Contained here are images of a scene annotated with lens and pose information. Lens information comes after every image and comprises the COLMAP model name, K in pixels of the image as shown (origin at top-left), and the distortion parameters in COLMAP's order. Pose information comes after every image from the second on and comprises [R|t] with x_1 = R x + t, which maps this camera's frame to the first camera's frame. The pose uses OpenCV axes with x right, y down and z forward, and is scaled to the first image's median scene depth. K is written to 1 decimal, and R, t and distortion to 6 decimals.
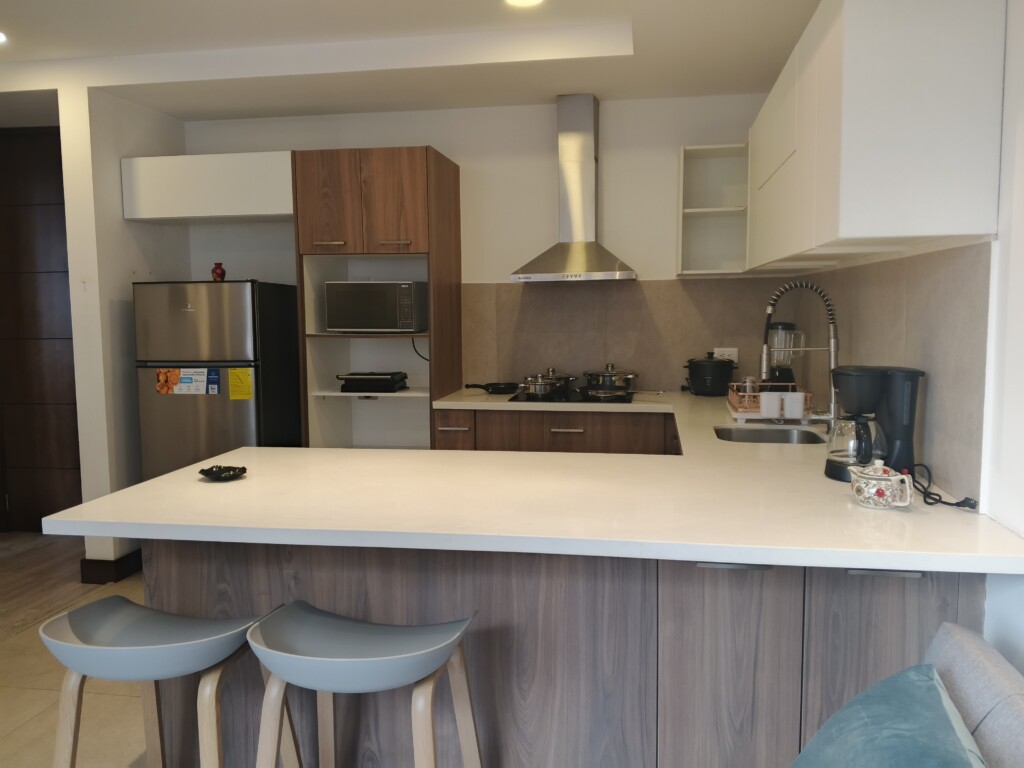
lens RADIAL K [[822.0, 0, 510.6], [0, 822.0, 383.6], [0, 0, 1]] dist [0.048908, -0.021363]
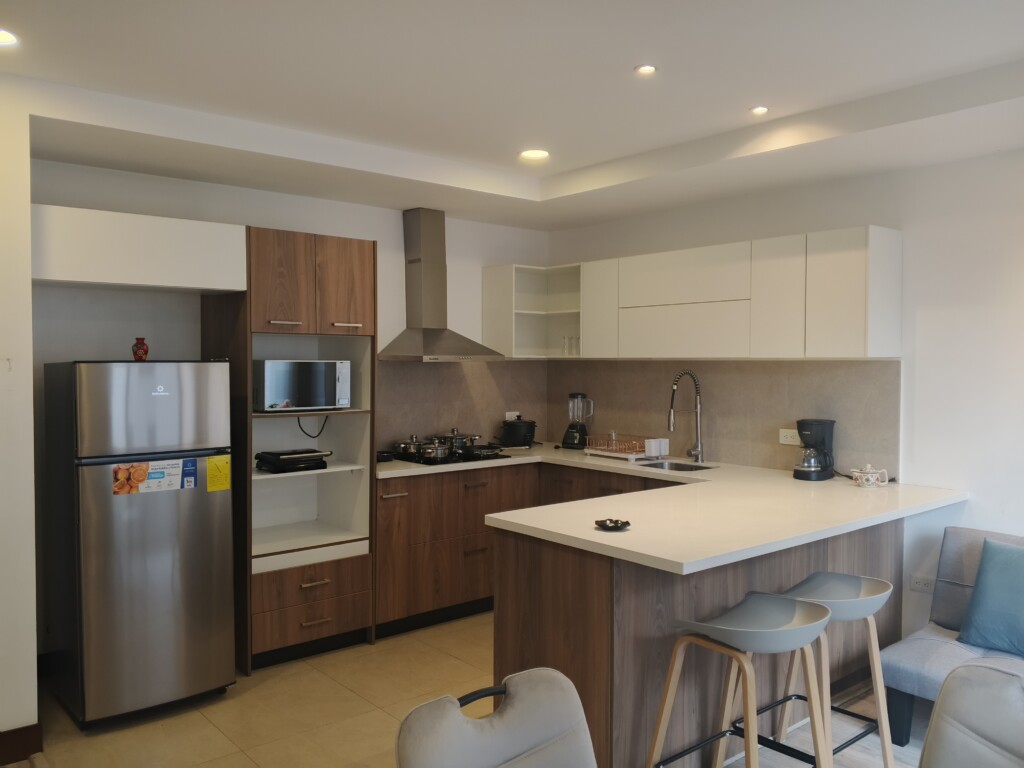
lens RADIAL K [[822.0, 0, 510.2], [0, 822.0, 382.7], [0, 0, 1]] dist [0.048908, -0.021363]
pose [[0.639644, -0.012376, 0.768572, -0.816395], [0.065890, 0.997073, -0.038782, -0.042164], [-0.765842, 0.075448, 0.638587, 0.166398]]
